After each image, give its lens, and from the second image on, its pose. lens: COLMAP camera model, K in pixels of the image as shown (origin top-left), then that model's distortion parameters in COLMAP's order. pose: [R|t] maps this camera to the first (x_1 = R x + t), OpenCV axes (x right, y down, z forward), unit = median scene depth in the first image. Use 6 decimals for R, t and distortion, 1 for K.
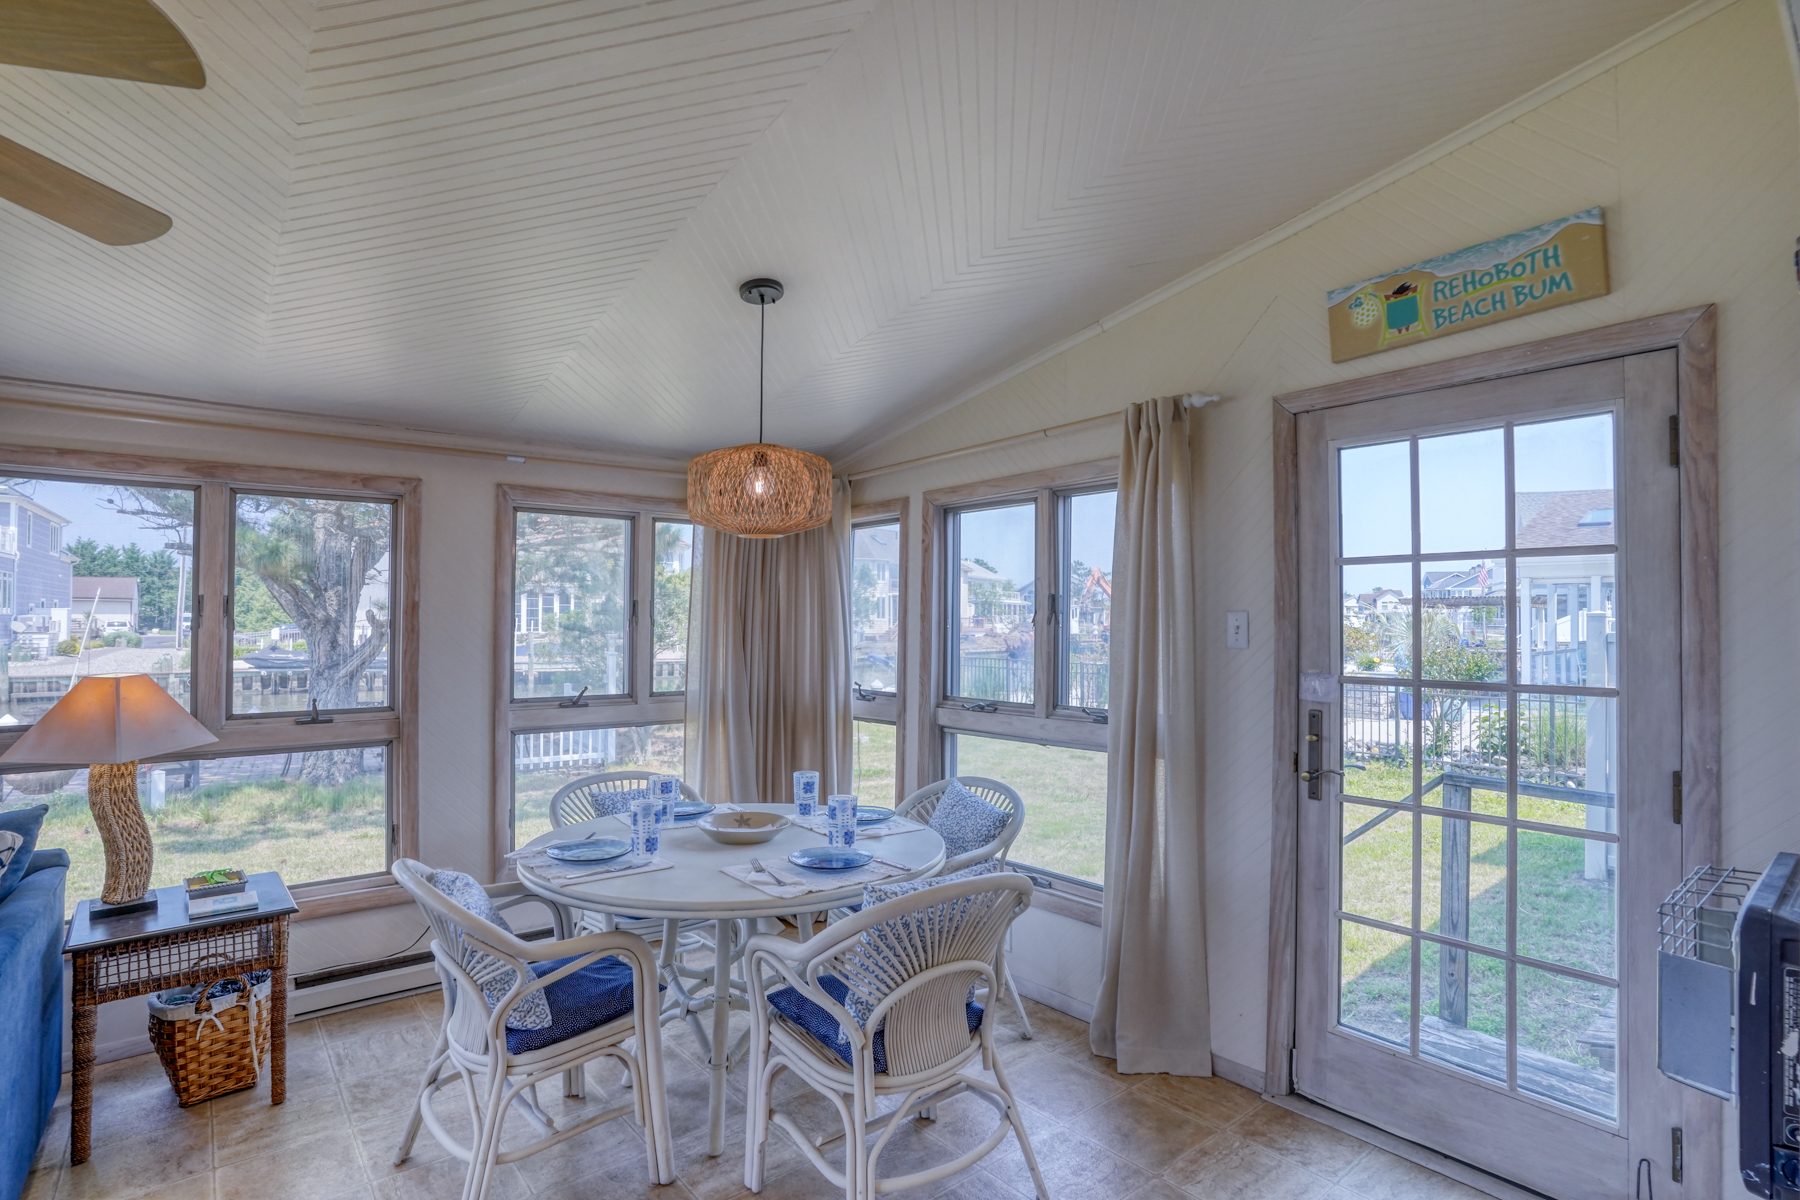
lens RADIAL K [[894.7, 0, 902.0], [0, 894.7, 624.7], [0, 0, 1]] dist [-0.075970, 0.030642]
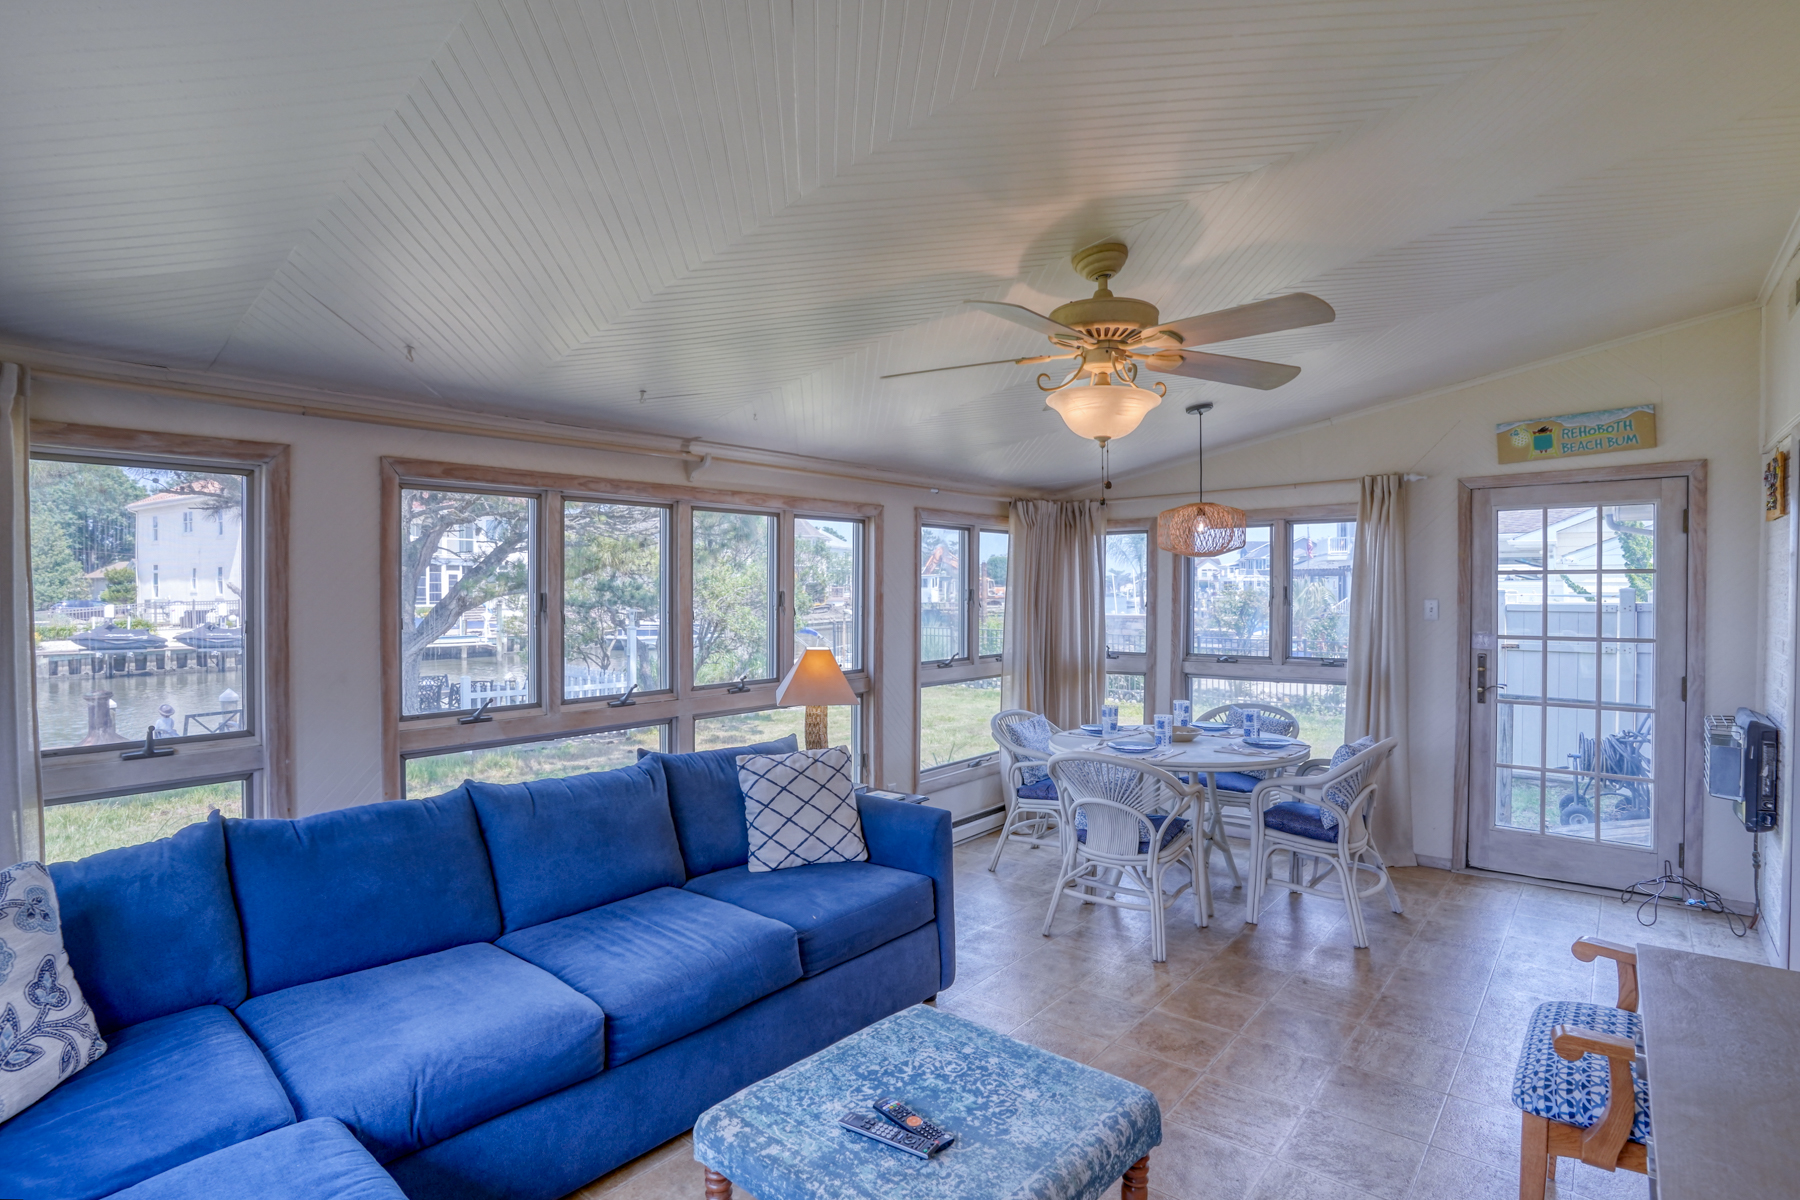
lens RADIAL K [[894.7, 0, 908.0], [0, 894.7, 618.4], [0, 0, 1]] dist [-0.075970, 0.030642]
pose [[0.983815, -0.011522, 0.178815, -1.013212], [0.006600, 0.999583, 0.028097, -0.034315], [-0.179064, -0.026463, 0.983481, -0.550650]]
